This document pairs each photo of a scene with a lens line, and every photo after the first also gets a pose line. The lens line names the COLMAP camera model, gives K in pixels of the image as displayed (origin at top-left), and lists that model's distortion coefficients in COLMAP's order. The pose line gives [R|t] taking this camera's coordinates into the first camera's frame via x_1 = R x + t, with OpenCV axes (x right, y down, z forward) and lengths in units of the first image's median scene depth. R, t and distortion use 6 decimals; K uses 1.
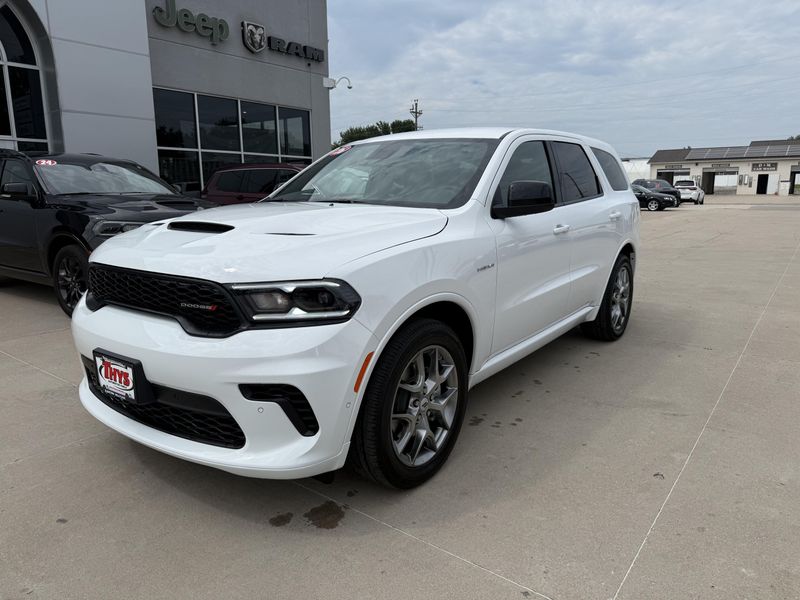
lens RADIAL K [[566.6, 0, 400.0], [0, 566.6, 300.0], [0, 0, 1]] dist [-0.002537, -0.006567]
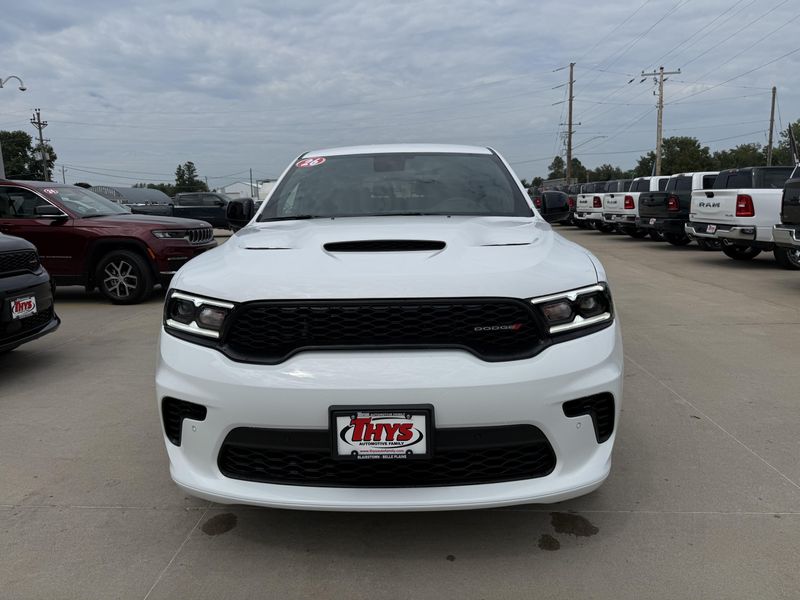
lens RADIAL K [[566.6, 0, 400.0], [0, 566.6, 300.0], [0, 0, 1]] dist [-0.002537, -0.006567]
pose [[0.834604, -0.105295, 0.540693, -0.907433], [0.123296, 0.992366, 0.002937, -0.050665], [-0.536875, 0.064214, 0.841215, 0.314293]]
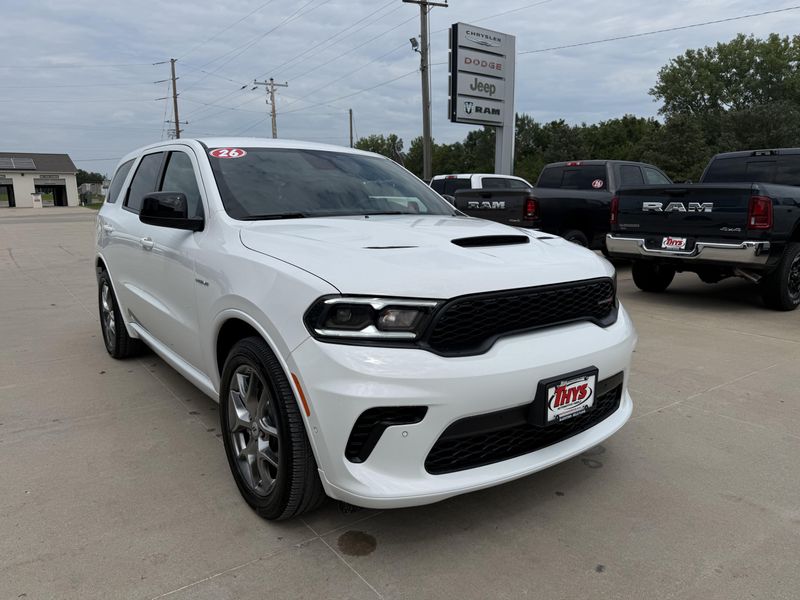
lens RADIAL K [[562.0, 0, 404.6], [0, 562.0, 307.4], [0, 0, 1]] dist [-0.002960, -0.005701]
pose [[0.320458, -0.171311, 0.931643, -1.470895], [0.178758, 0.976777, 0.118122, -0.174748], [-0.930243, 0.128686, 0.343639, 0.936005]]
